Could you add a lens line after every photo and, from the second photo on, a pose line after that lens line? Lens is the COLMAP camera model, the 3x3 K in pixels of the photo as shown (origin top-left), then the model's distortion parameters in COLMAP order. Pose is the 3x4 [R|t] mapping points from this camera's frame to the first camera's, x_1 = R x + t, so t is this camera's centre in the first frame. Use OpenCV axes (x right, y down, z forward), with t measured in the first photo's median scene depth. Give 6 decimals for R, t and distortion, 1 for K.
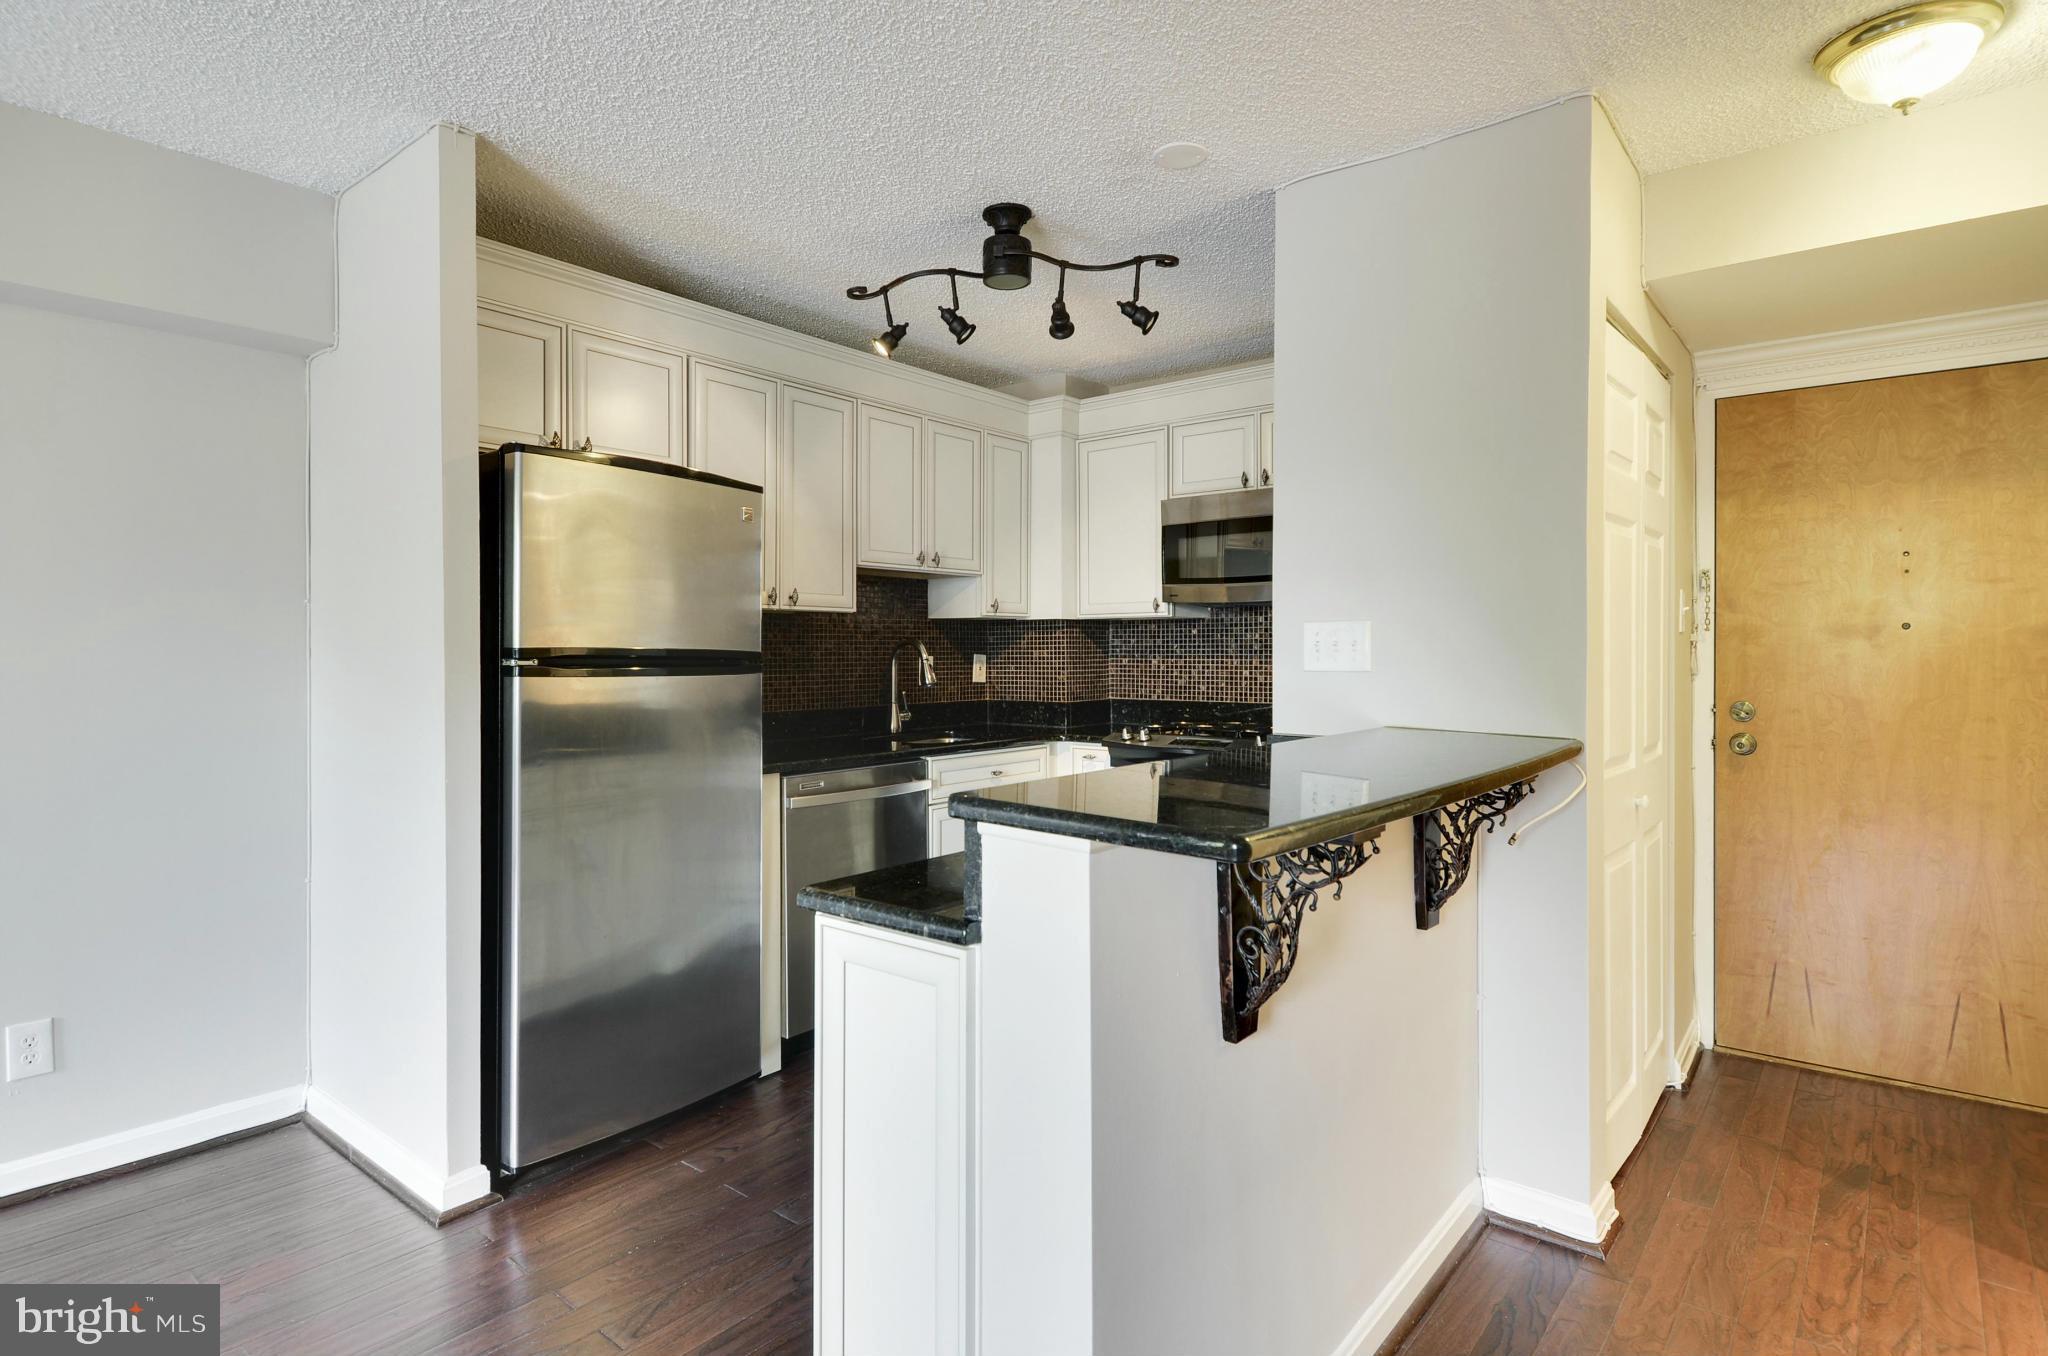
lens RADIAL K [[1055.6, 0, 1005.7], [0, 1055.6, 664.8], [0, 0, 1]] dist [0.044678, -0.035983]
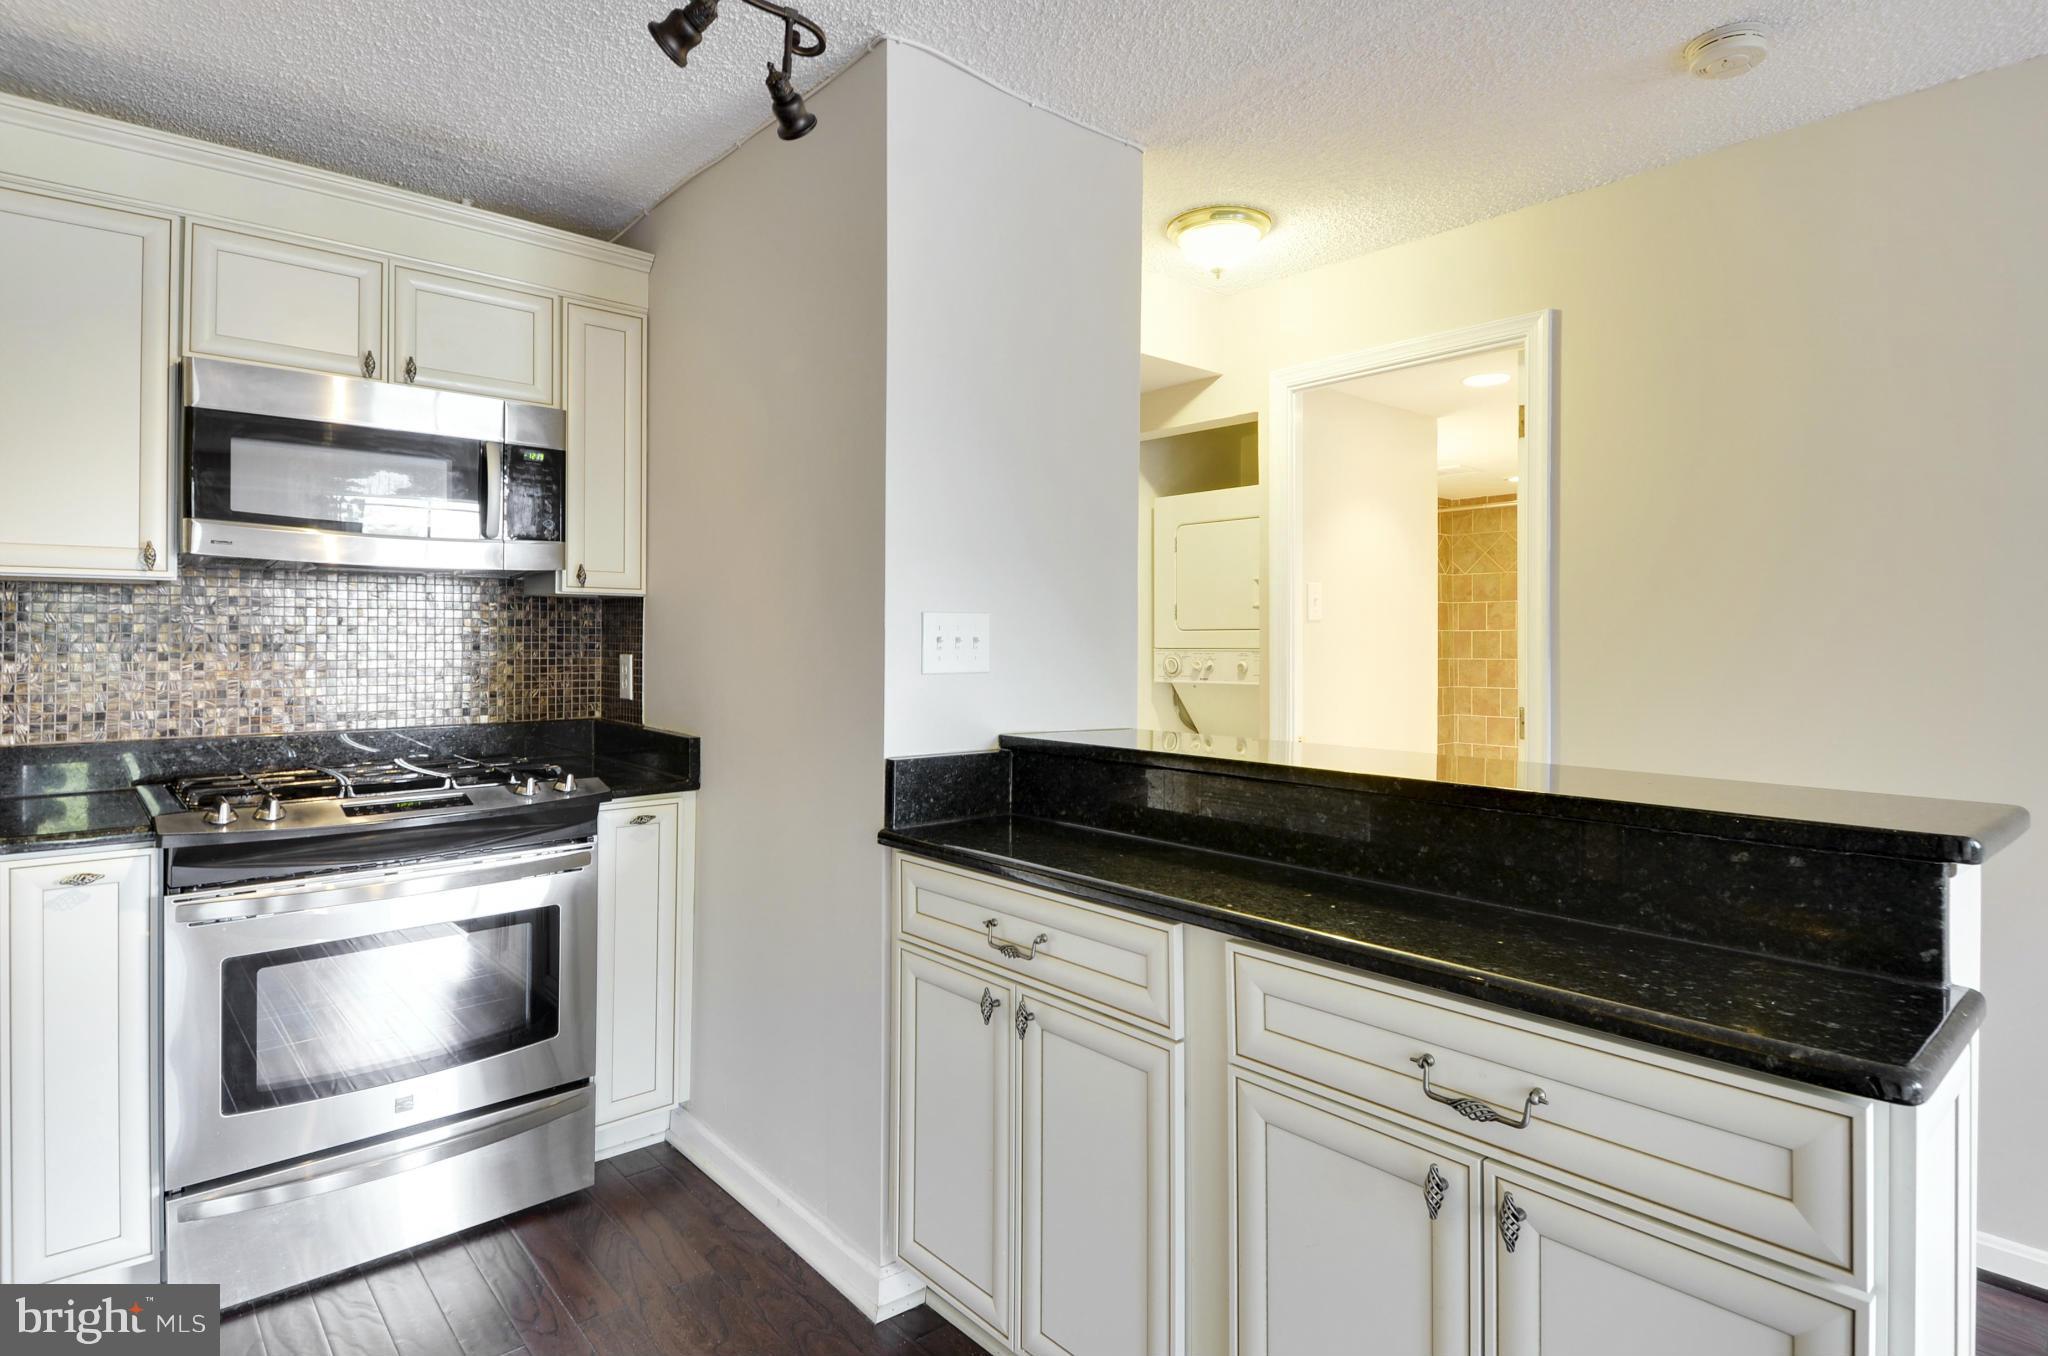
lens RADIAL K [[1055.6, 0, 1010.6], [0, 1055.6, 639.4], [0, 0, 1]] dist [0.044678, -0.035983]
pose [[0.159961, 0.004523, 0.987113, -0.303988], [0.010538, 0.999925, -0.006290, -0.008766], [-0.987067, 0.011408, 0.159901, 0.514463]]
